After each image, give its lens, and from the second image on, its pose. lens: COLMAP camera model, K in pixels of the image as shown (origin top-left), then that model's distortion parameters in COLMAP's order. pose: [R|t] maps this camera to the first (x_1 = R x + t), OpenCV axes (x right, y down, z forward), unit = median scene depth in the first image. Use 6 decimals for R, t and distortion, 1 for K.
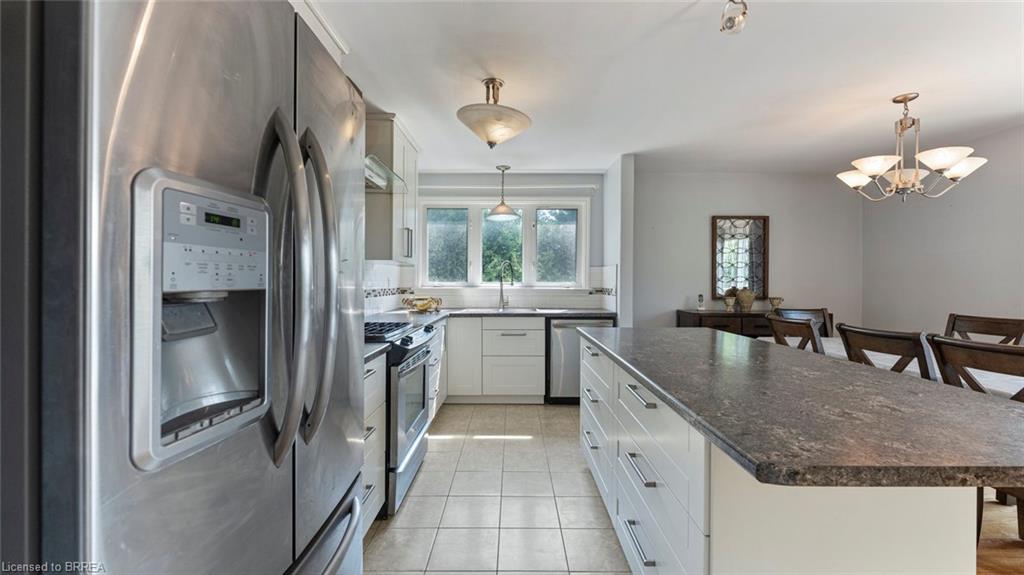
lens RADIAL K [[410.8, 0, 511.9], [0, 410.8, 280.5], [0, 0, 1]] dist [-0.003414, -0.000107]
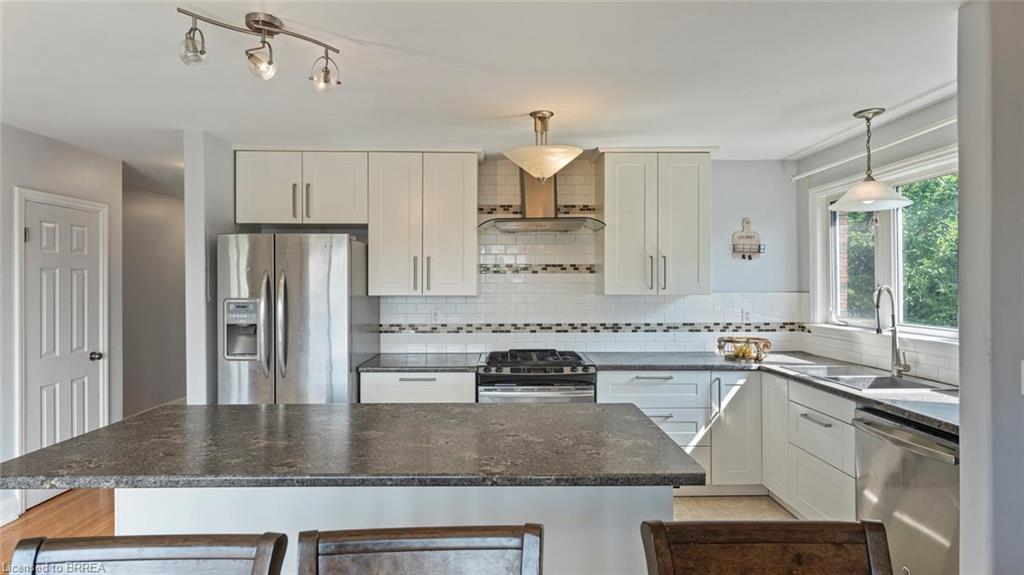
lens RADIAL K [[529.1, 0, 512.0], [0, 529.1, 287.5], [0, 0, 1]] dist [0.001525, 0.000026]
pose [[0.017247, 0.002072, -0.999849, 0.729764], [0.003170, 0.999993, 0.002127, -0.054002], [0.999846, -0.003207, 0.017240, 0.571233]]
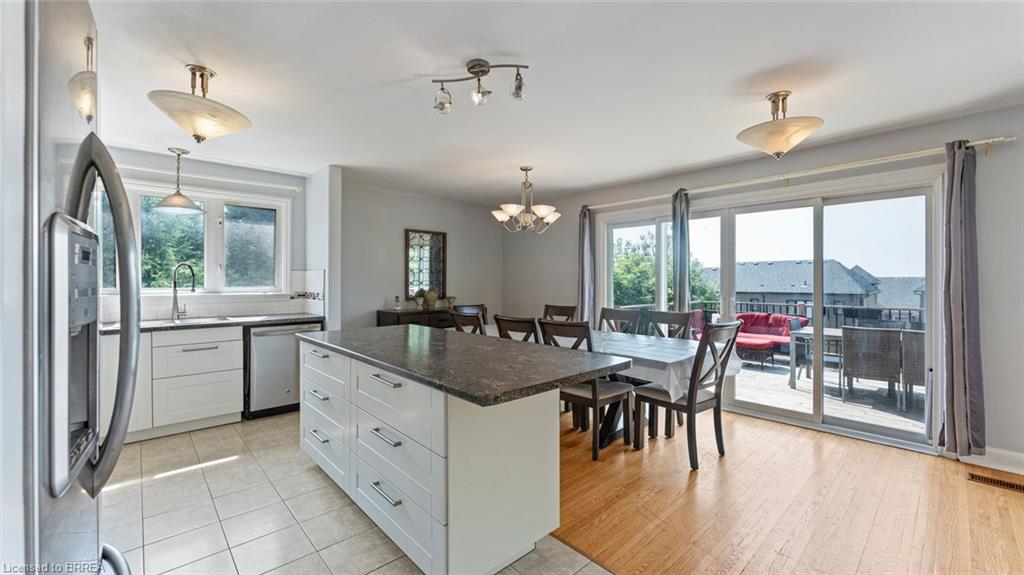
lens RADIAL K [[410.8, 0, 511.9], [0, 410.8, 280.5], [0, 0, 1]] dist [-0.003414, -0.000107]
pose [[0.734098, -0.002970, 0.679037, -0.100976], [0.001928, 0.999996, 0.002290, -0.013468], [-0.679041, -0.000372, 0.734100, -0.080661]]
